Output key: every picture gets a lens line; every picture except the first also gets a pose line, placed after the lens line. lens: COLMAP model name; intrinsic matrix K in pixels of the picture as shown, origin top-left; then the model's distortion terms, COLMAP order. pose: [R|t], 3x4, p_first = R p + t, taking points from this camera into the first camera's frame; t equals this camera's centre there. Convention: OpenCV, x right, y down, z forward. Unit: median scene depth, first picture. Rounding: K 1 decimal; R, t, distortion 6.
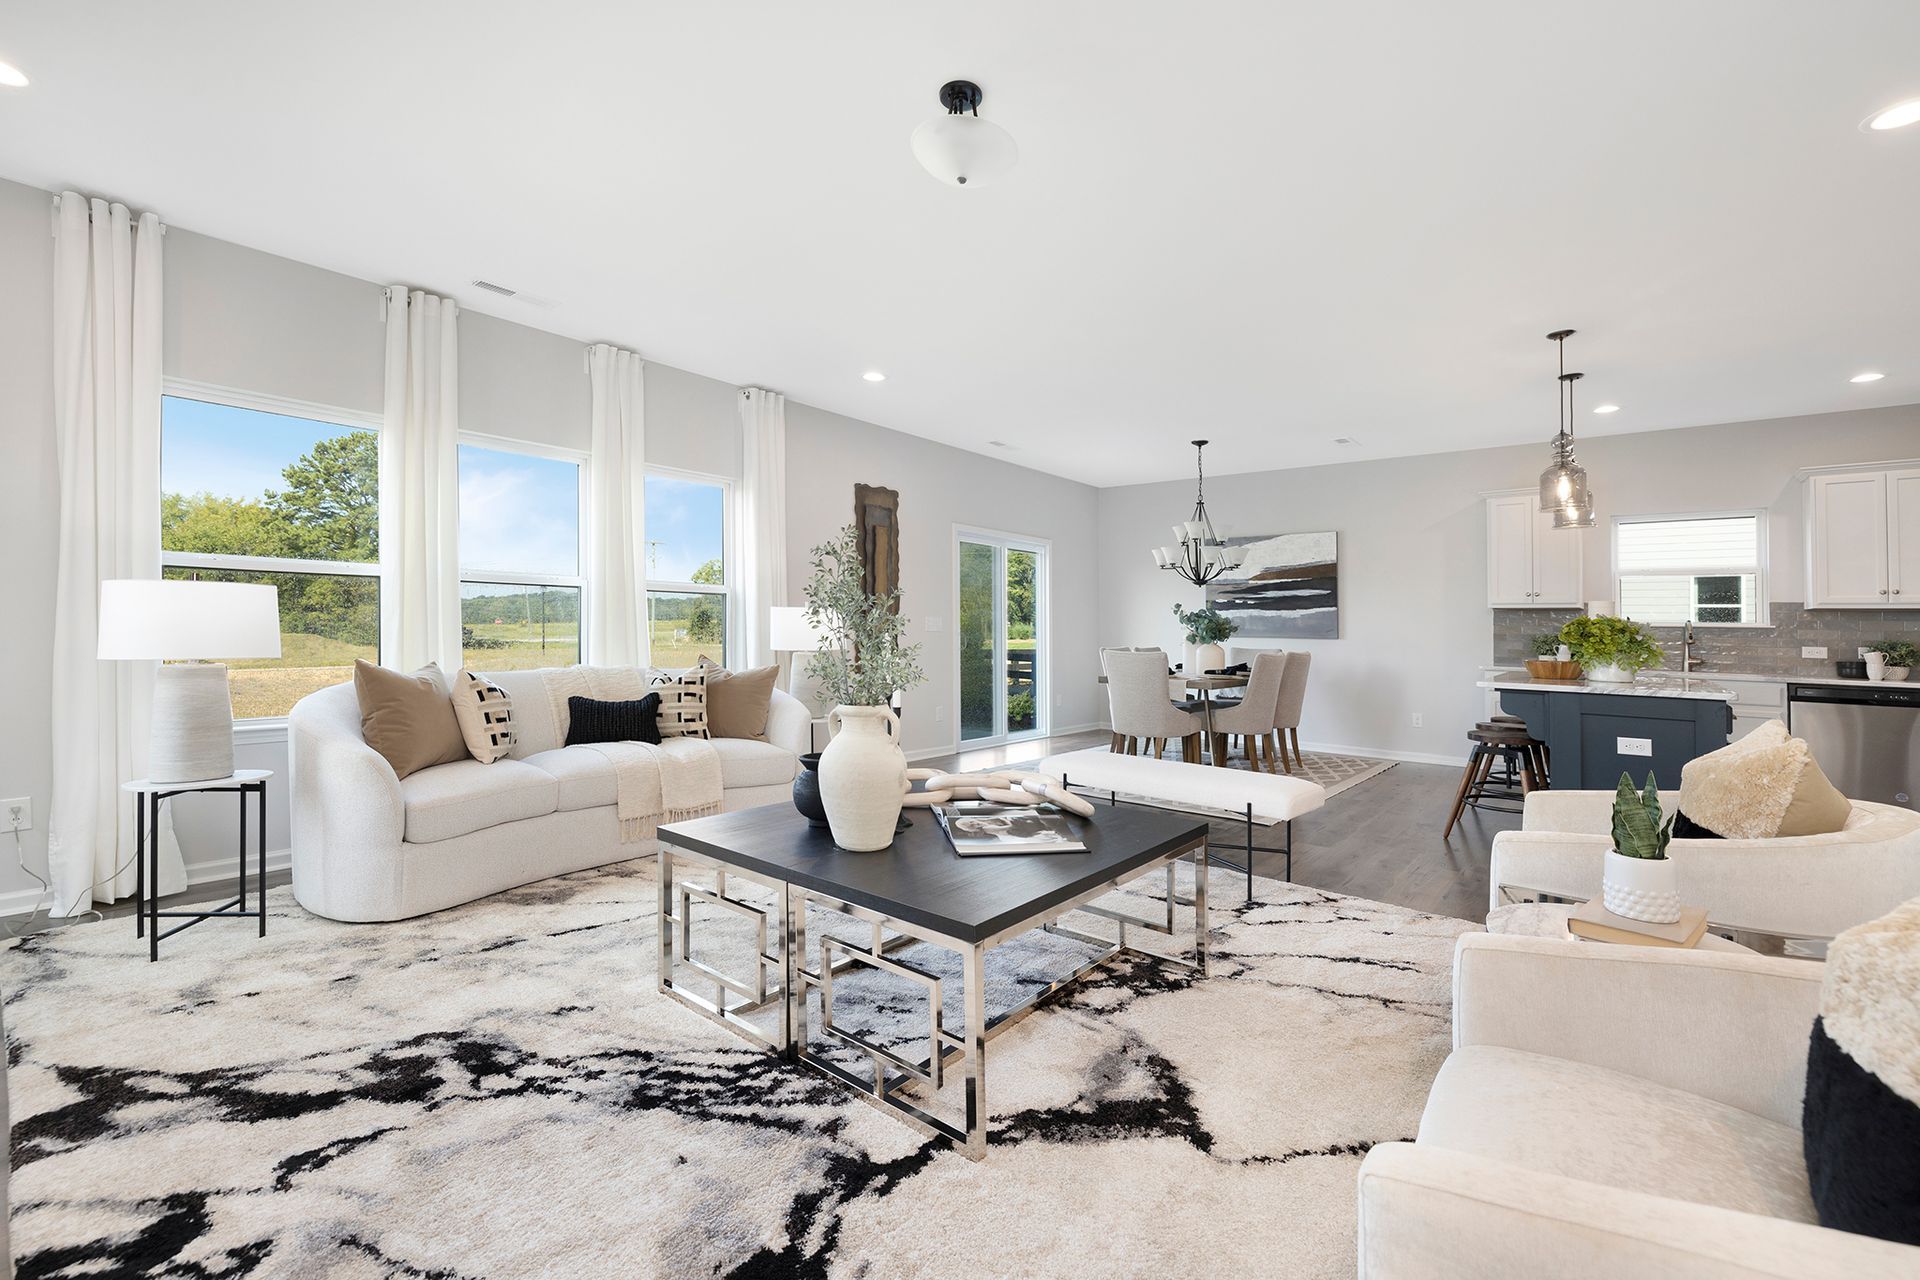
lens RADIAL K [[820.1, 0, 950.4], [0, 820.1, 589.6], [0, 0, 1]] dist [0.006132, 0.000362]
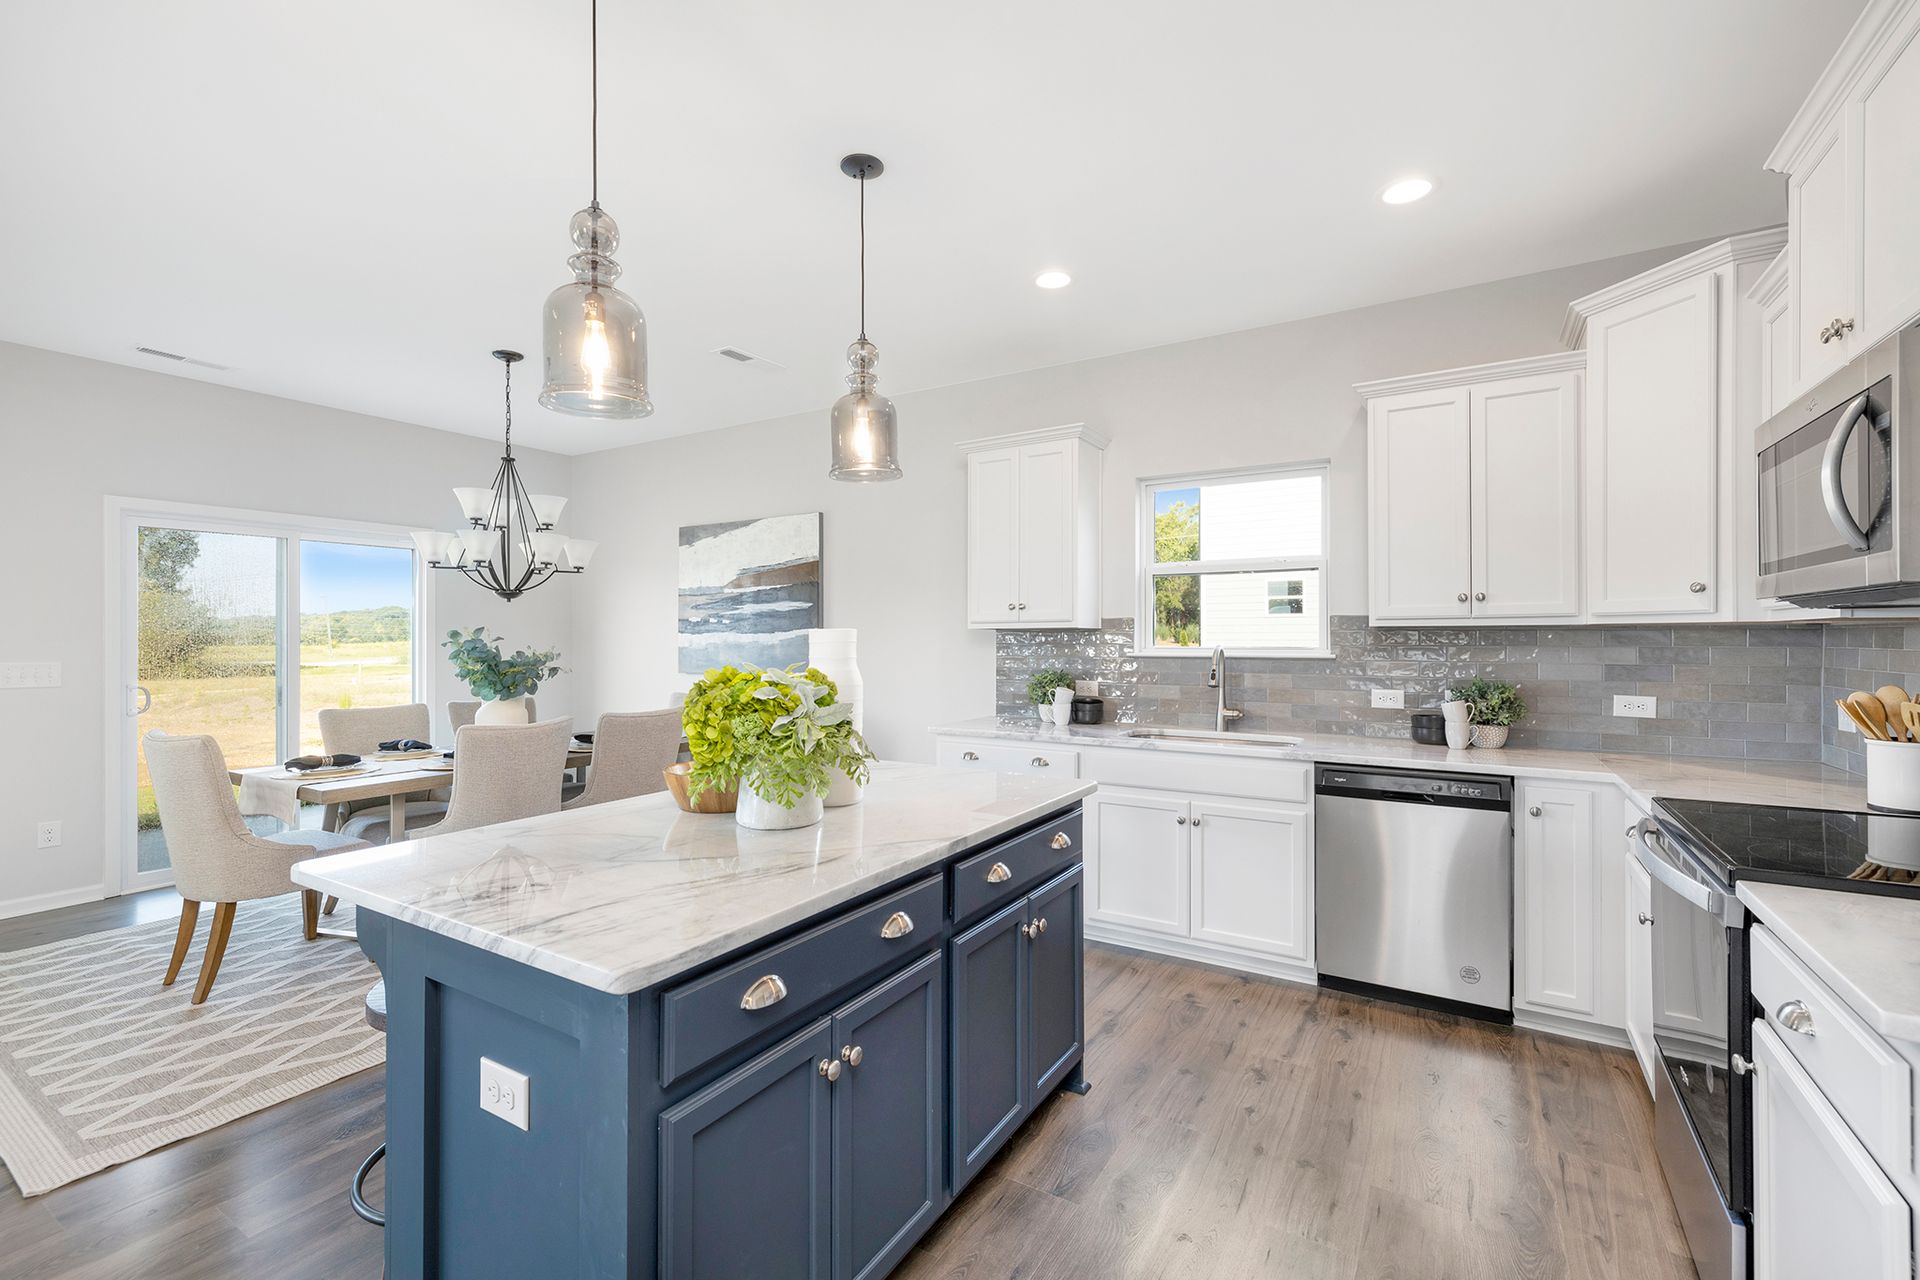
lens RADIAL K [[823.5, 0, 952.6], [0, 823.5, 615.7], [0, 0, 1]] dist [0.001362, -0.000685]
pose [[0.991047, -0.020695, 0.131898, 0.617885], [0.017219, 0.999475, 0.027440, -0.005514], [-0.132397, -0.024923, 0.990883, 0.424974]]
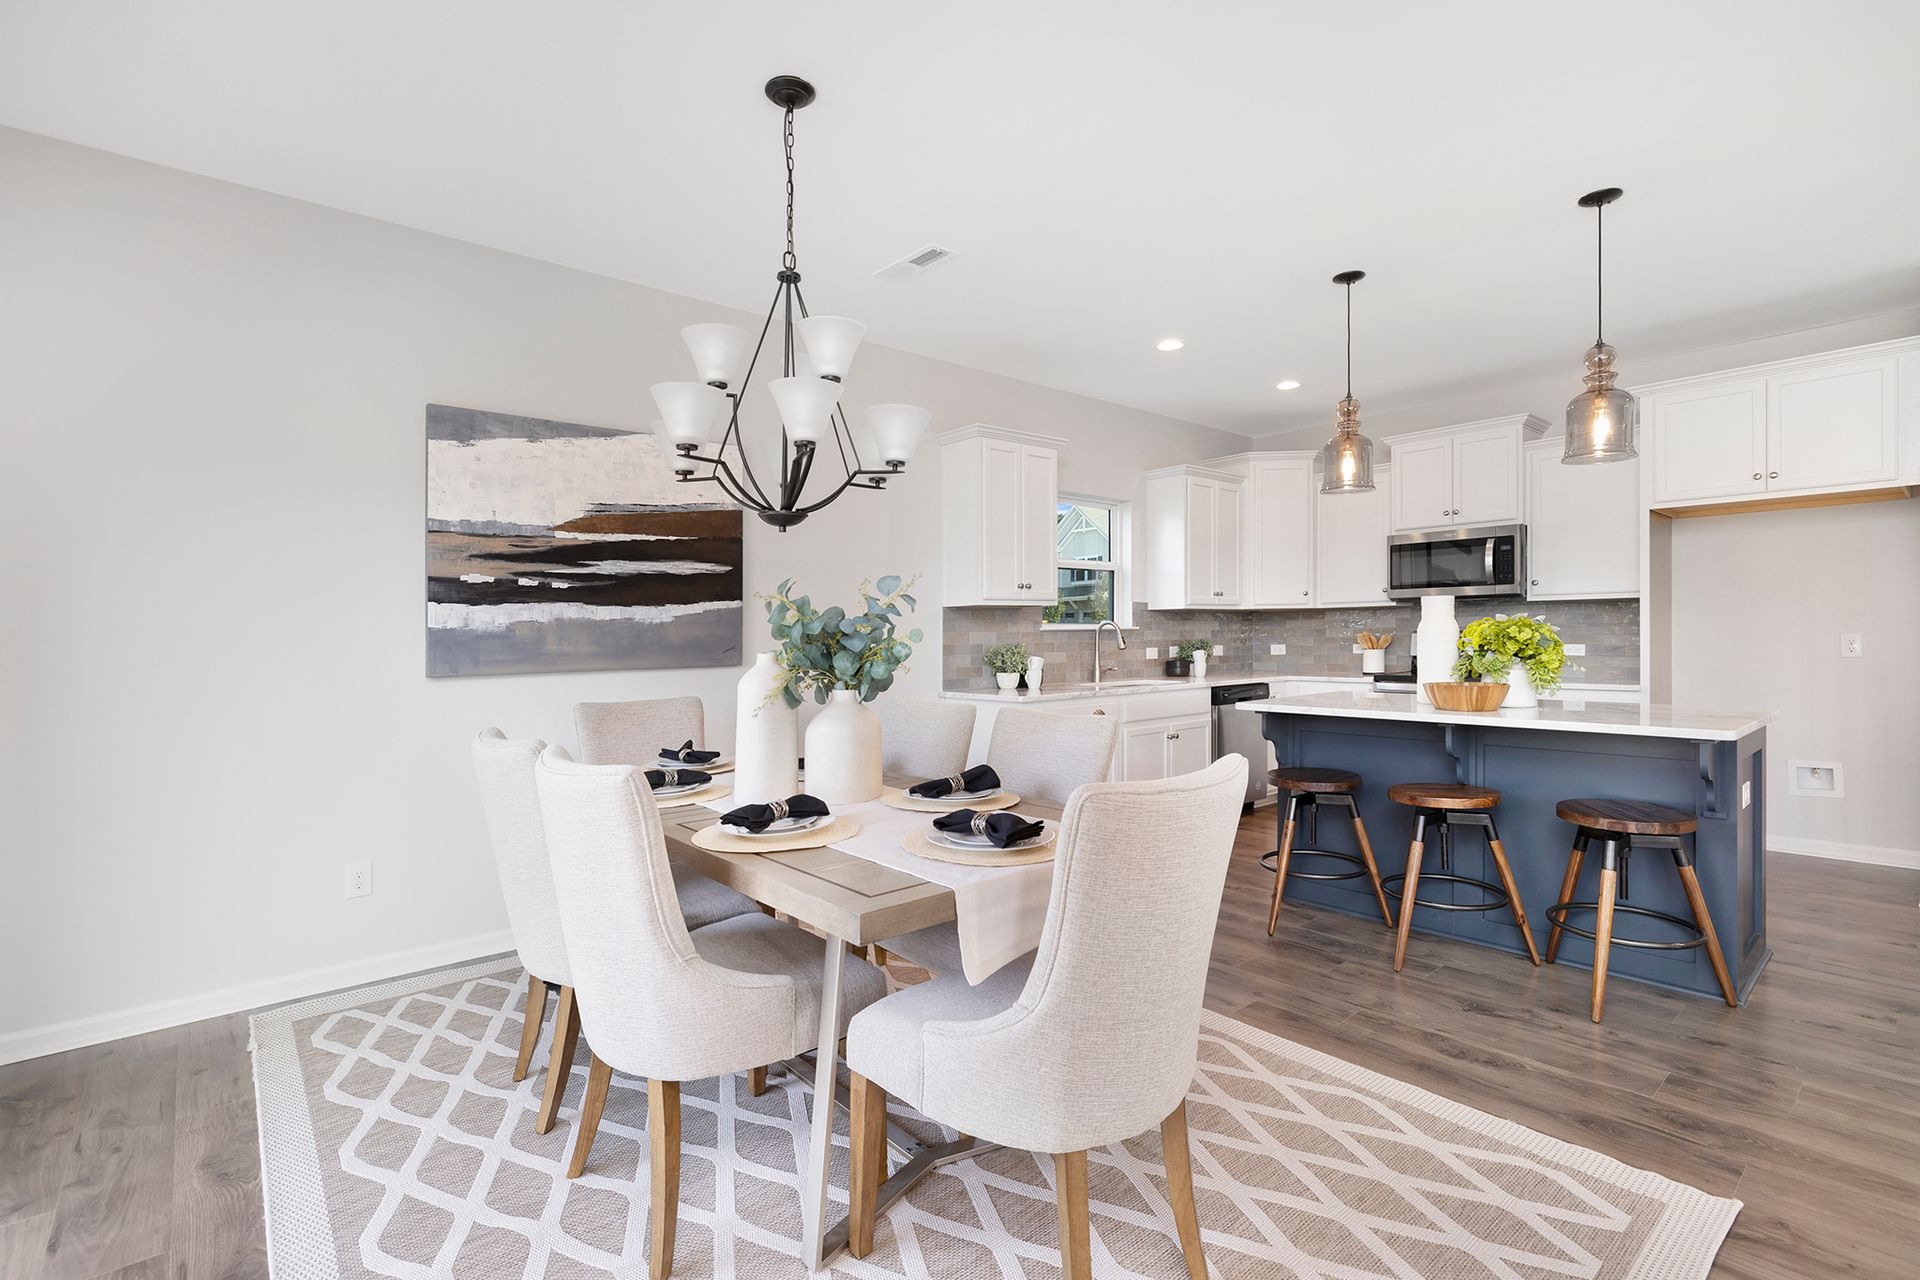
lens RADIAL K [[859.3, 0, 952.2], [0, 859.3, 628.5], [0, 0, 1]] dist [-0.002319, 0.000139]
pose [[0.185966, -0.020505, 0.982342, -0.015944], [-0.034938, 0.999012, 0.027467, 0.024646], [-0.981935, -0.039429, 0.185065, 0.984526]]
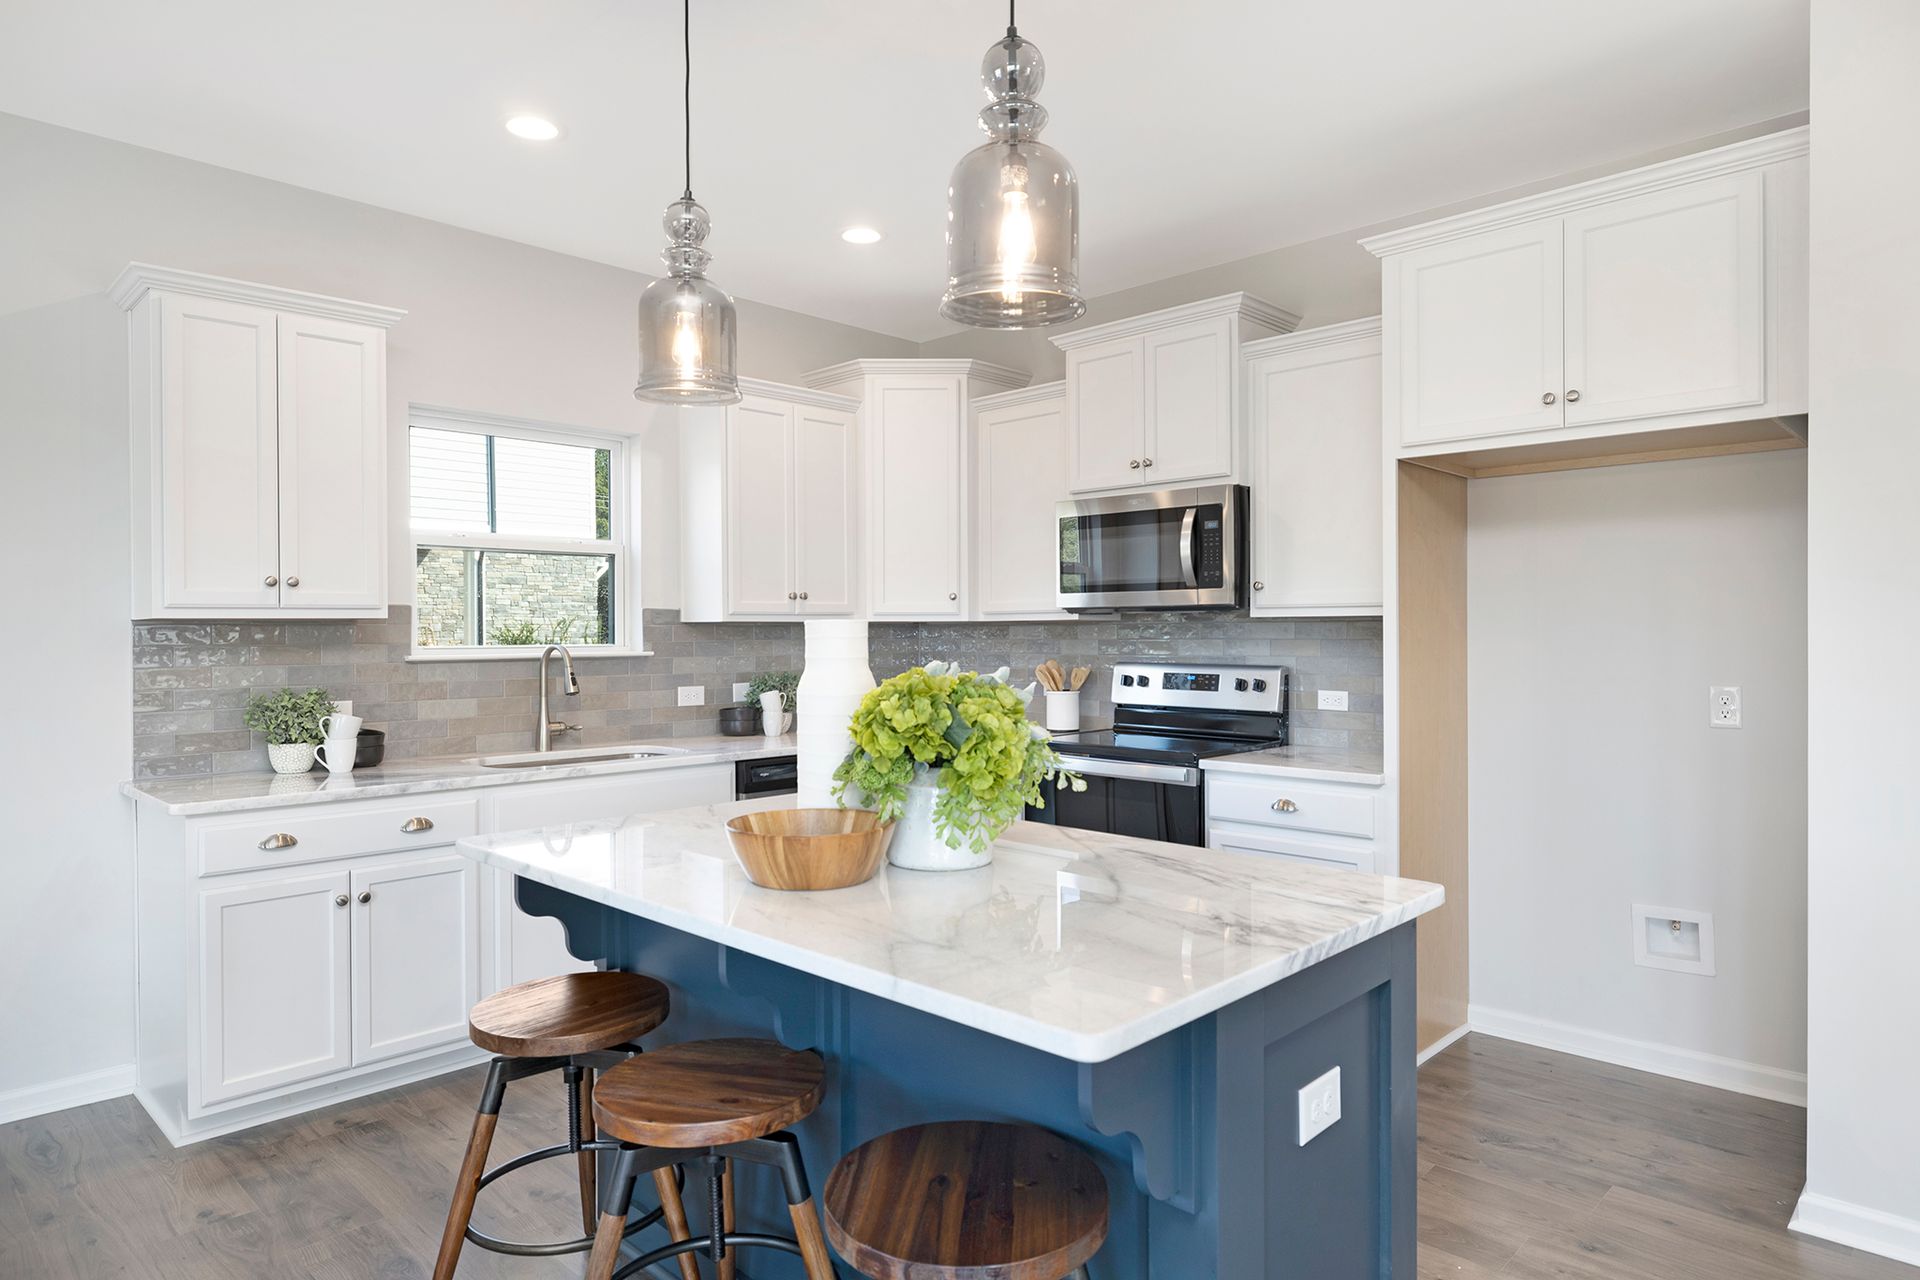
lens RADIAL K [[1128.4, 0, 935.9], [0, 1128.4, 624.3], [0, 0, 1]] dist [0.001666, 0.000242]
pose [[0.089134, -0.017957, 0.995858, 0.252672], [-0.046497, 0.998672, 0.022169, -0.000165], [-0.994934, -0.048280, 0.088180, 0.715646]]
